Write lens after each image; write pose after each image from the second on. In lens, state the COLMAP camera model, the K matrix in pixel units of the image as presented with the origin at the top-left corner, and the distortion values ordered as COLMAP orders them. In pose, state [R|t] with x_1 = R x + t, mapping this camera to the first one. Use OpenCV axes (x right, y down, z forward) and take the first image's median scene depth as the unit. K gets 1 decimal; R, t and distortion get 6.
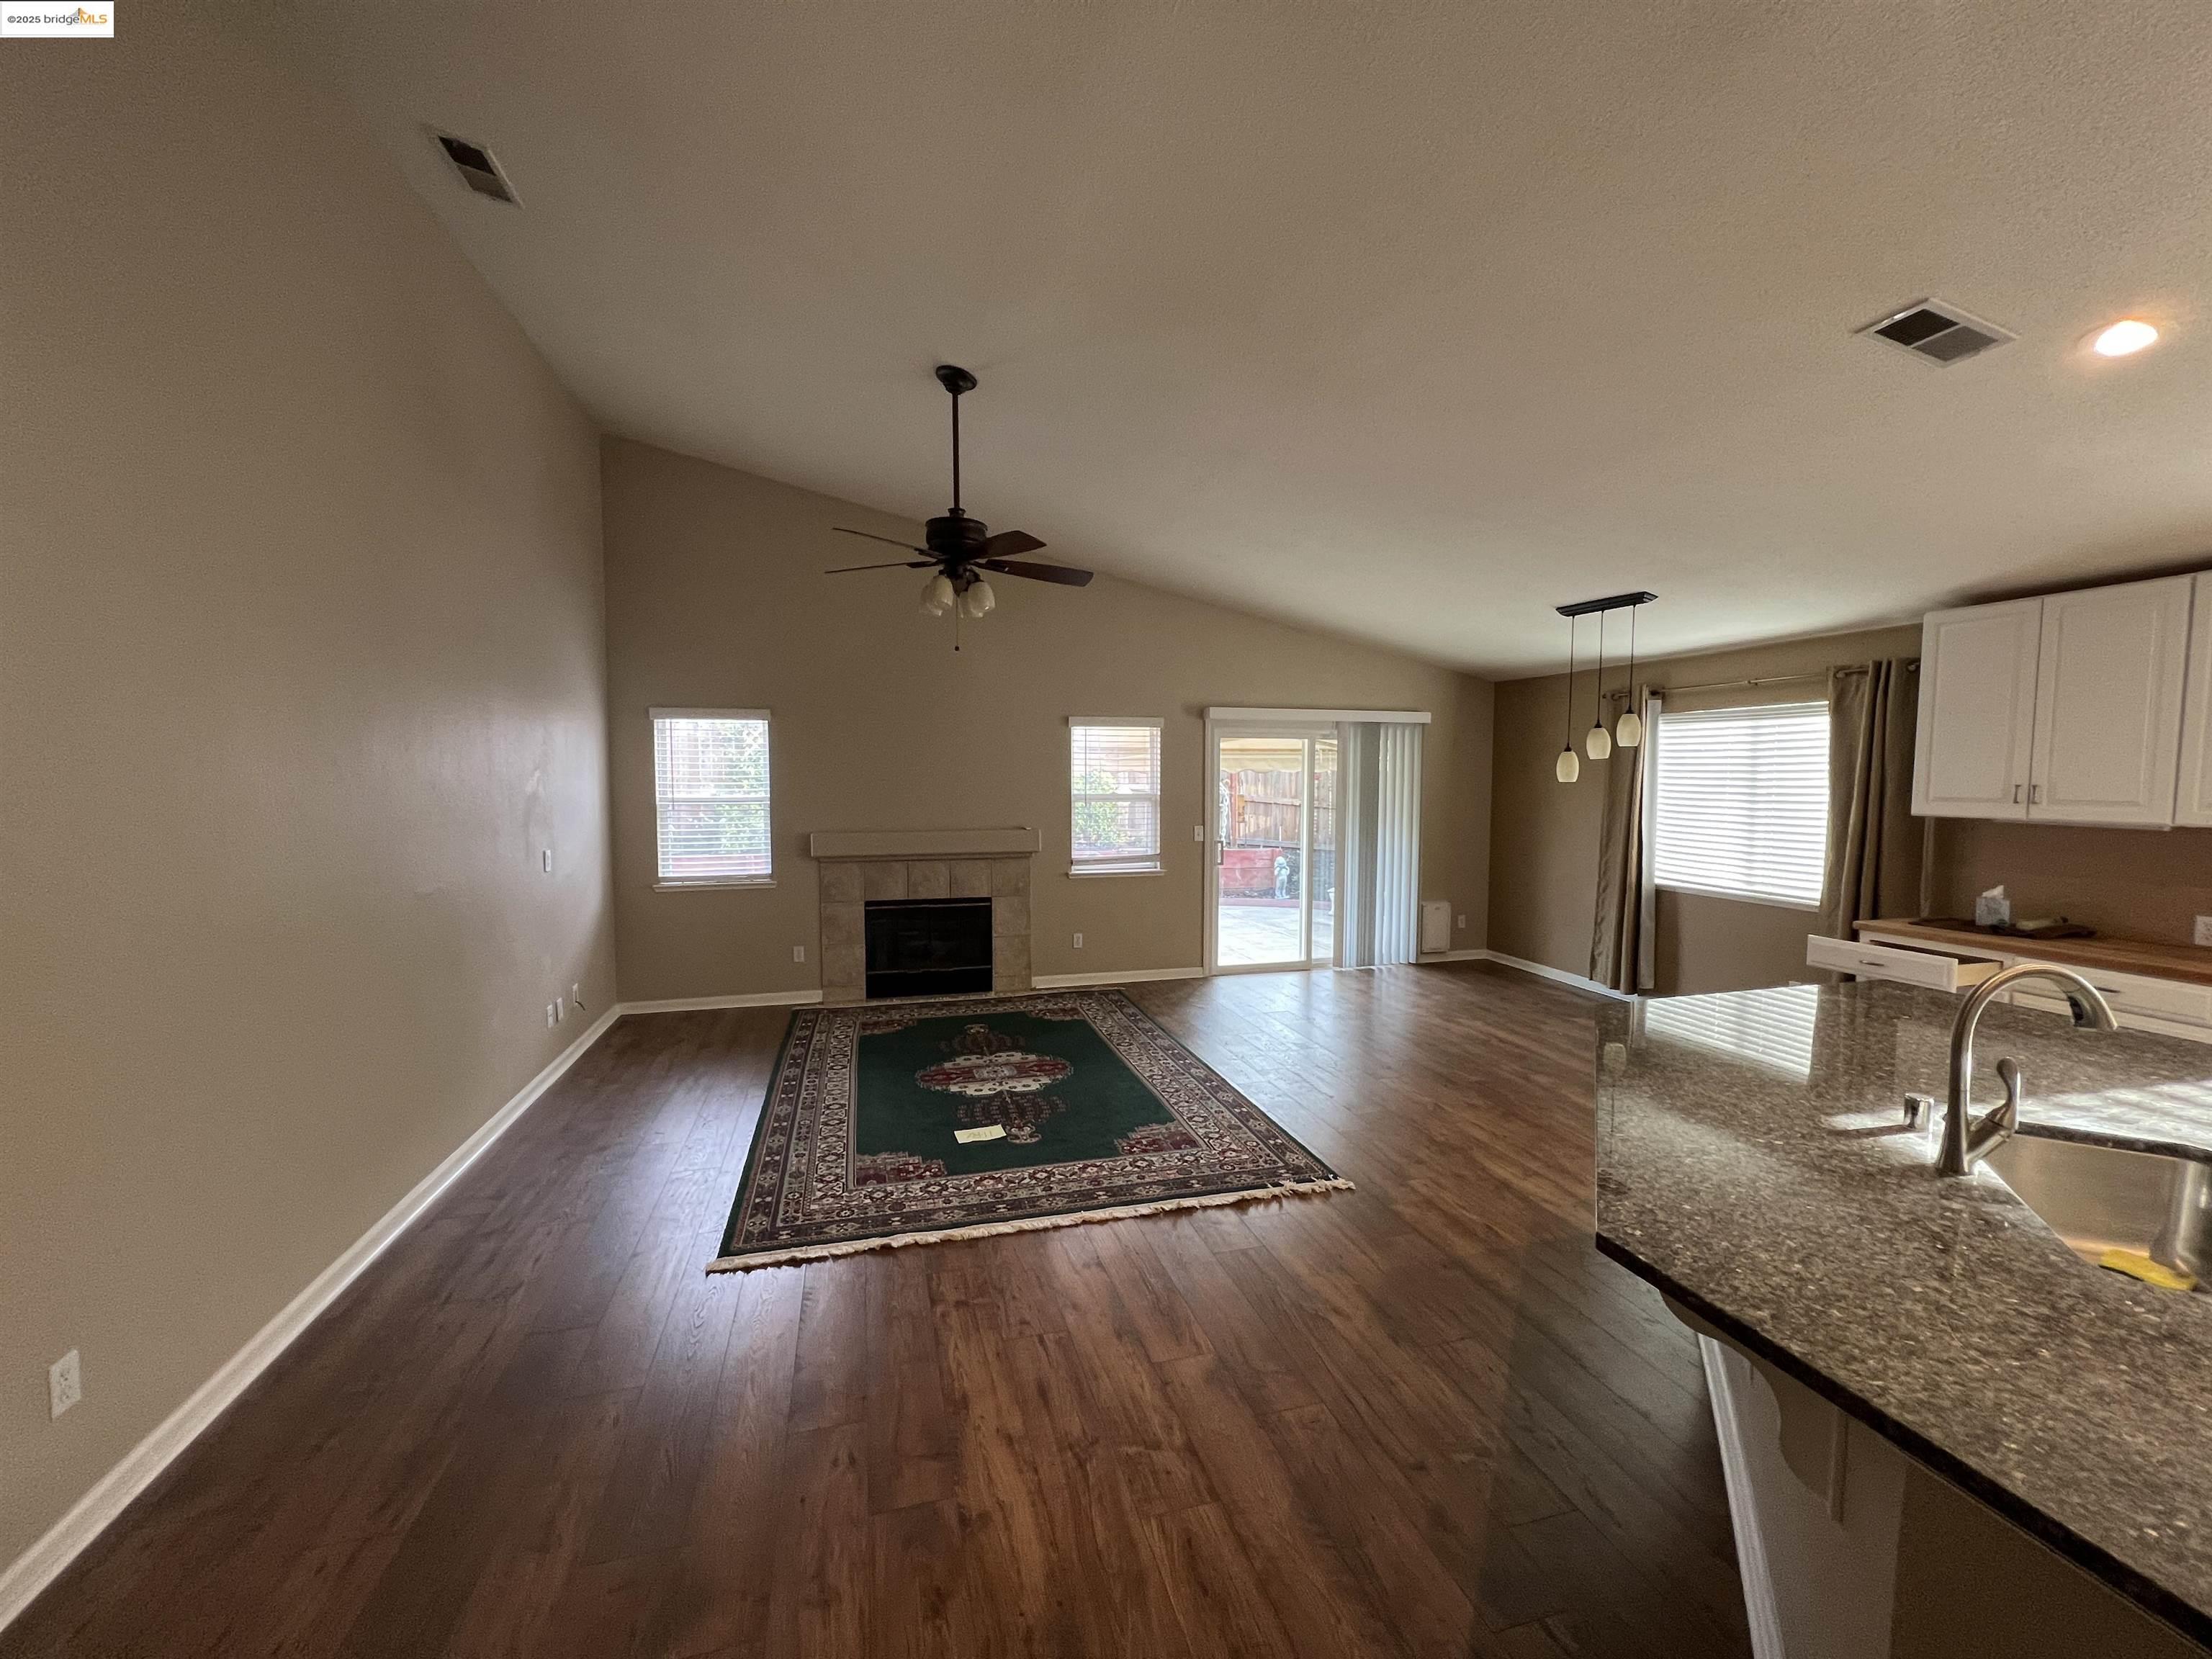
lens RADIAL K [[884.9, 0, 1102.4], [0, 884.9, 829.4], [0, 0, 1]] dist [0.001904, 0.000554]
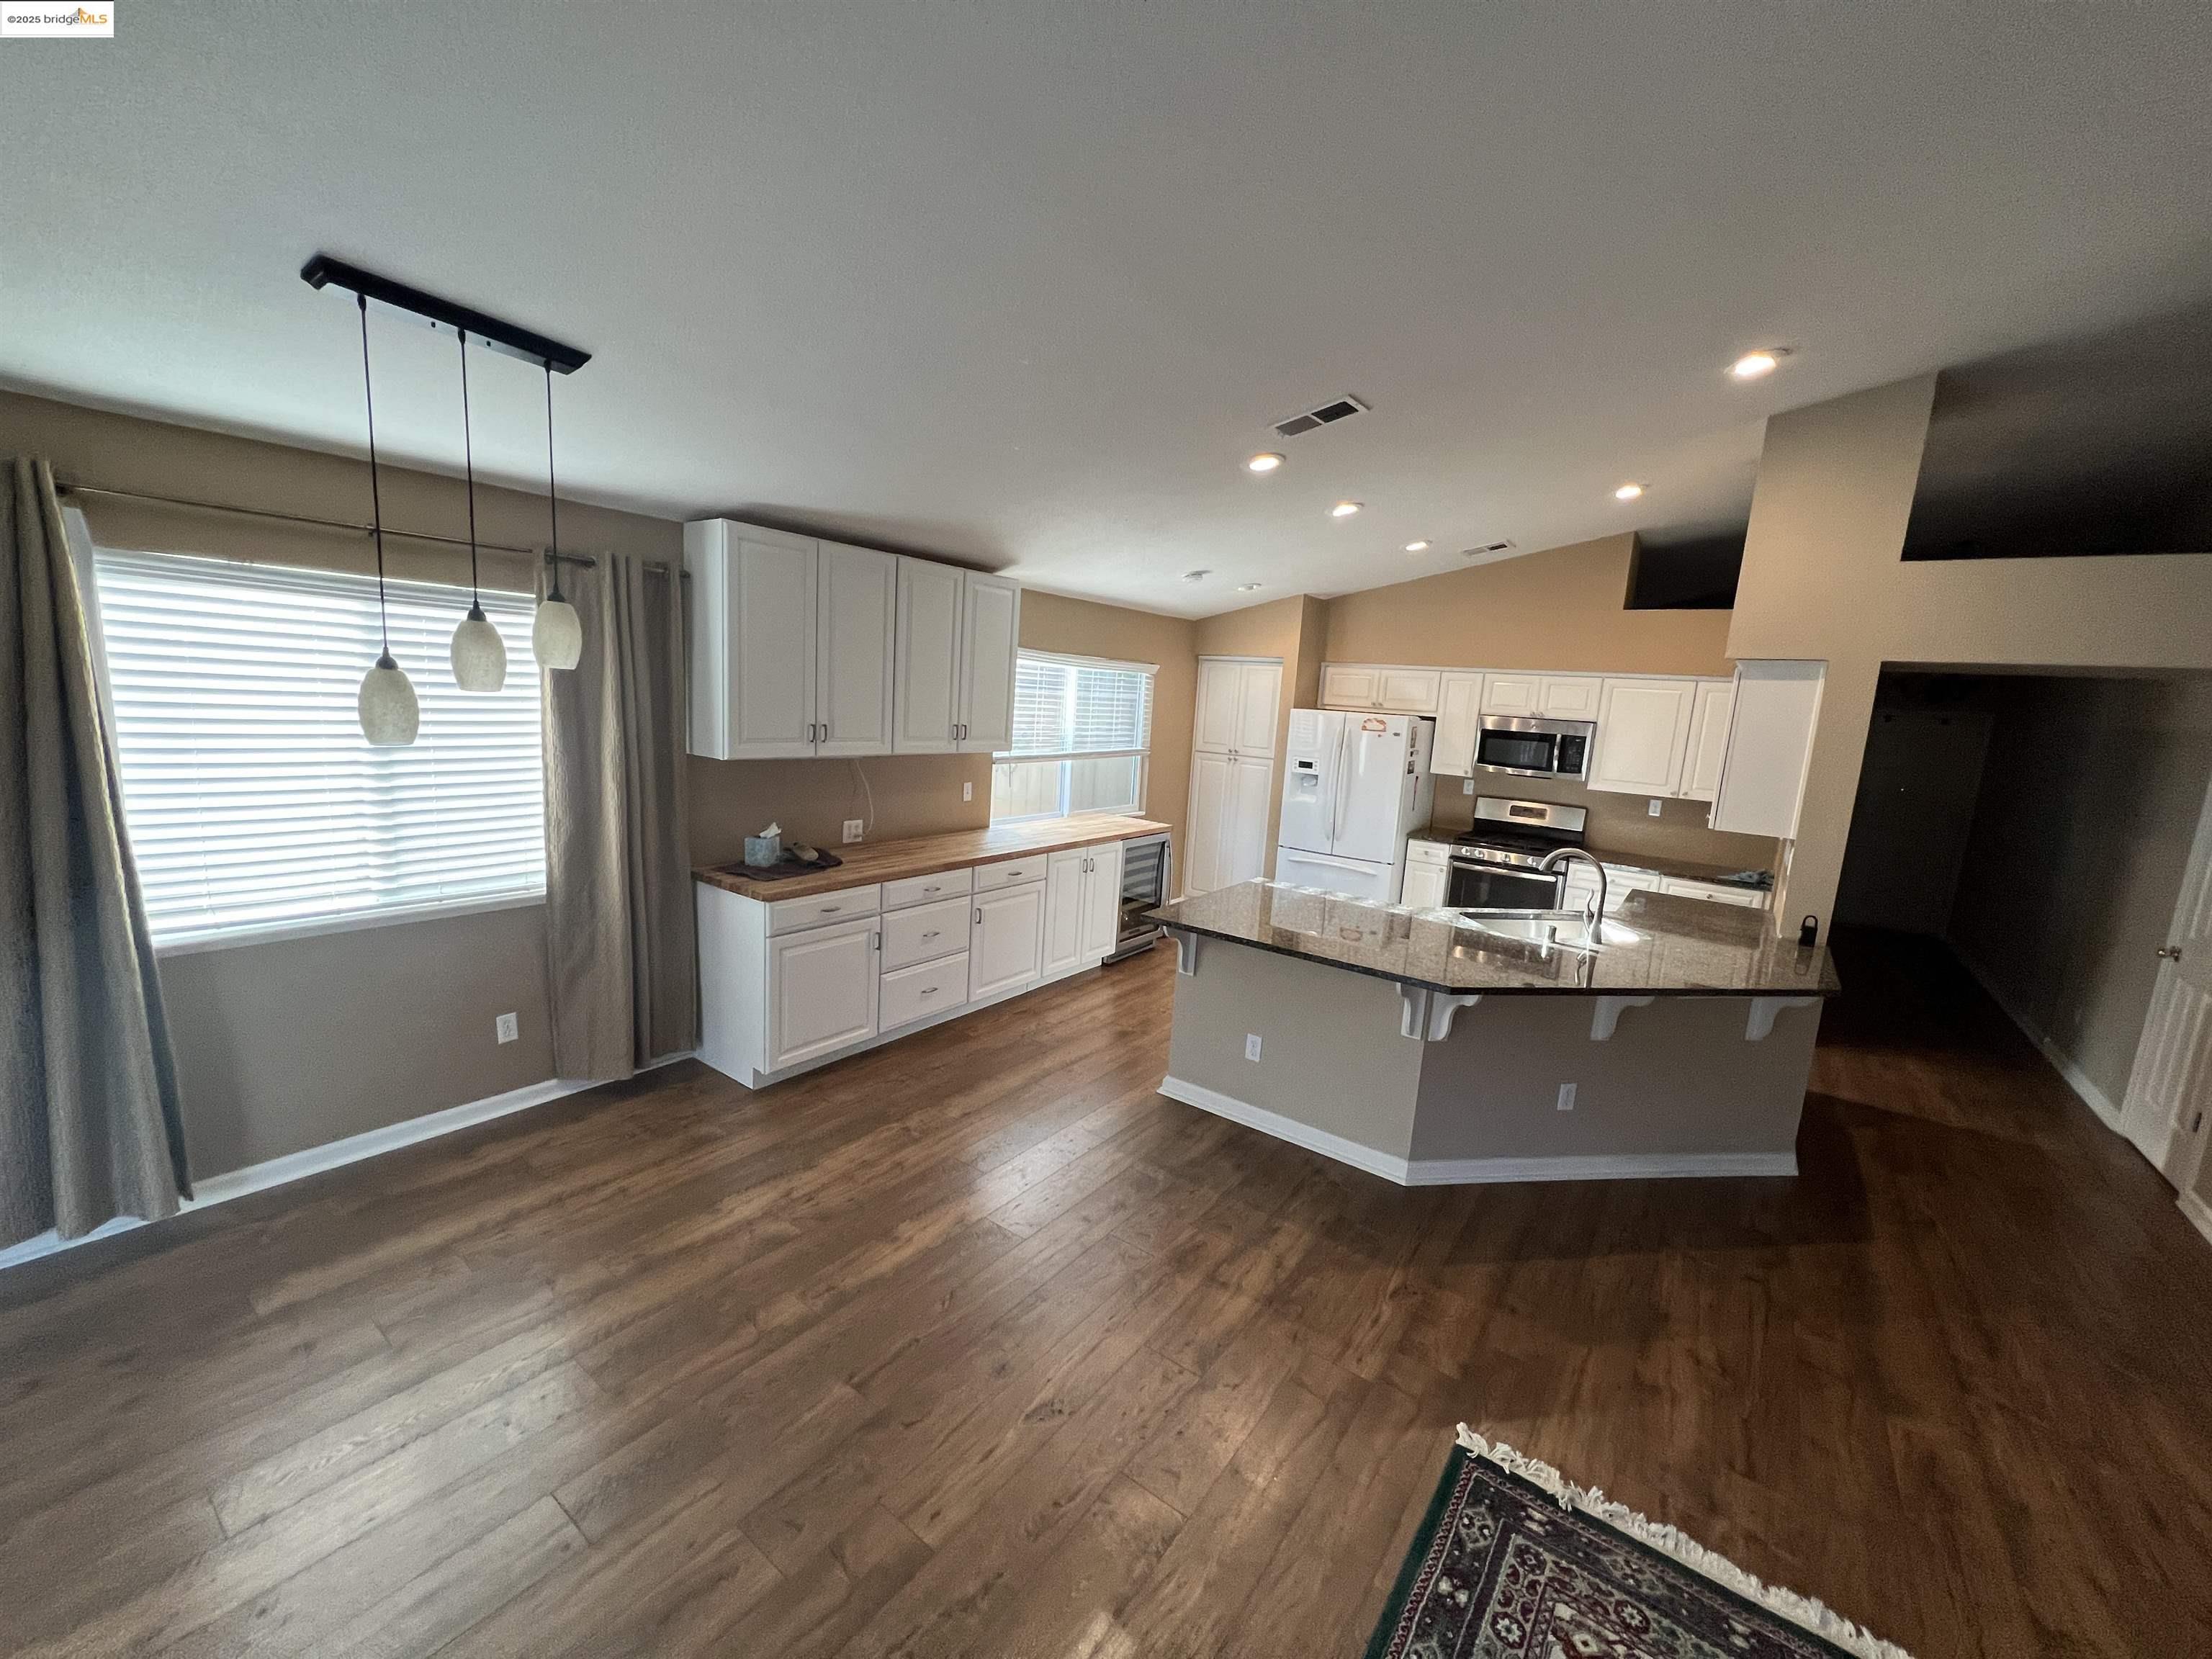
lens RADIAL K [[884.9, 0, 1102.8], [0, 884.9, 835.3], [0, 0, 1]] dist [0.001904, 0.000554]
pose [[-0.617594, -0.172019, 0.767455, 0.008456], [-0.015701, 0.978291, 0.206641, -0.086281], [-0.786340, 0.115571, -0.606888, 0.837201]]
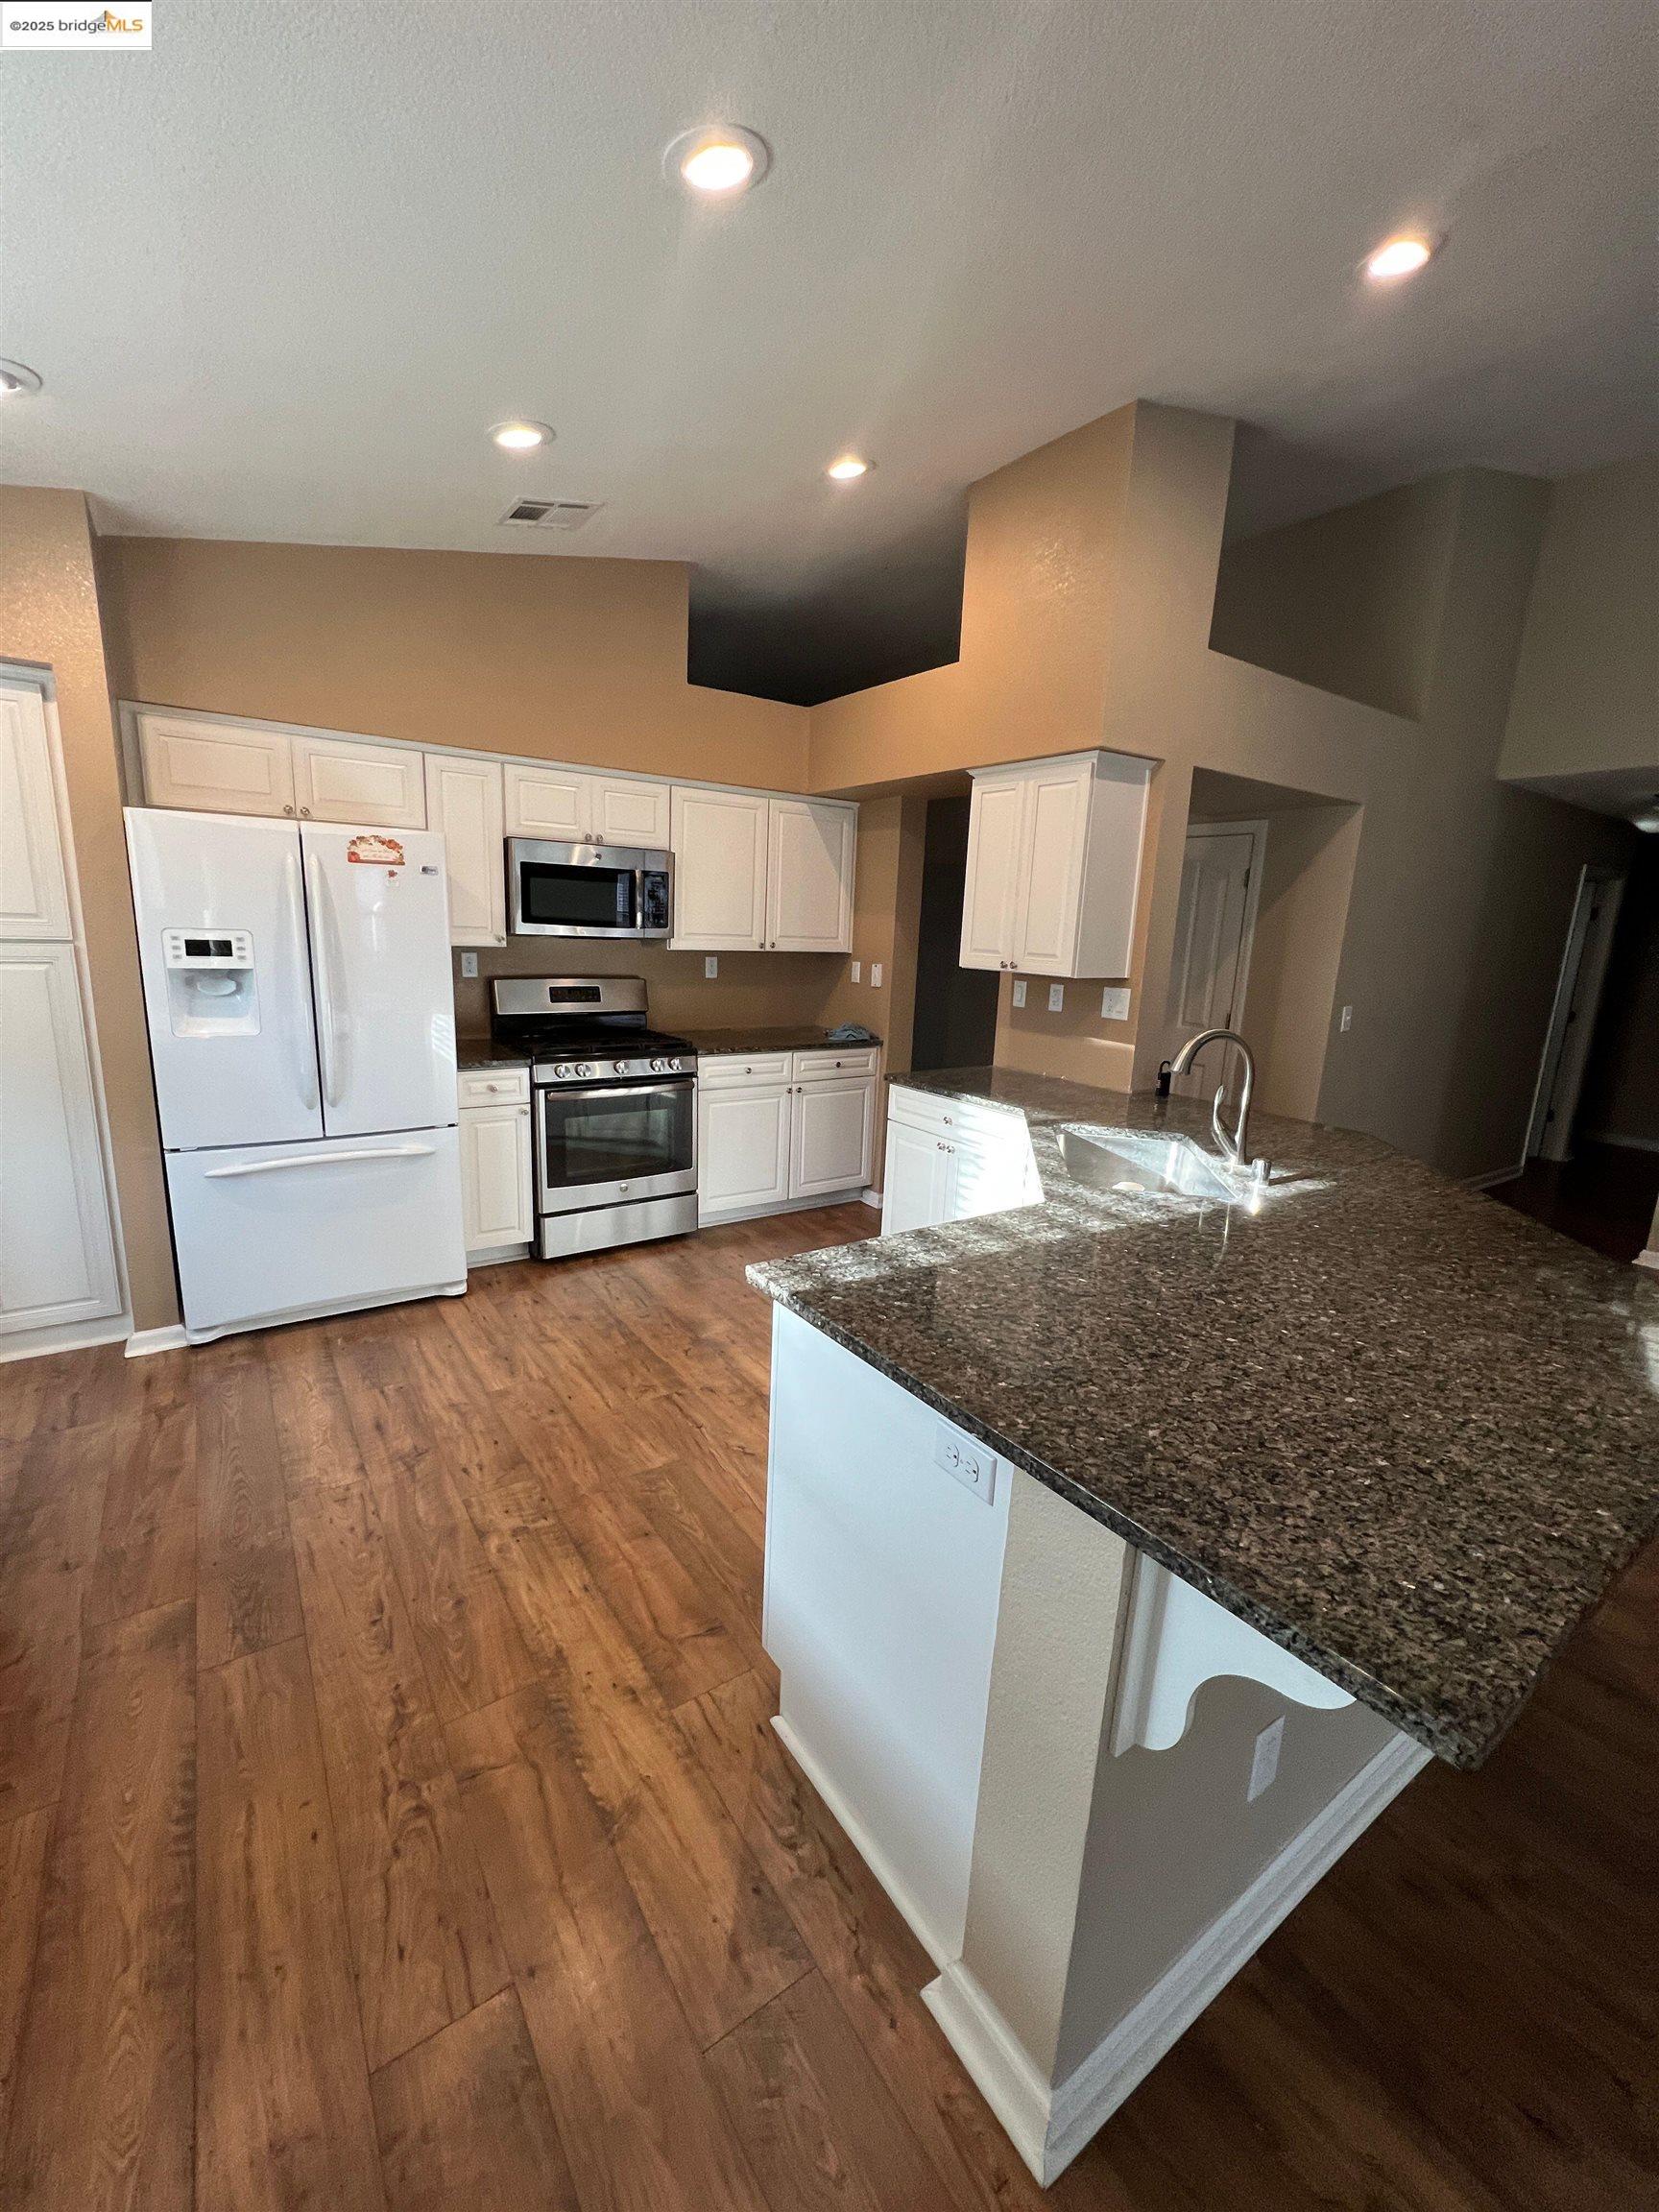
lens RADIAL K [[884.9, 0, 822.1], [0, 884.9, 1107.6], [0, 0, 1]] dist [0.001904, 0.000554]
pose [[-0.943925, 0.026557, -0.329089, 0.534053], [-0.064226, 0.962947, 0.261930, -0.014352], [0.323851, 0.268378, -0.907245, 0.521605]]
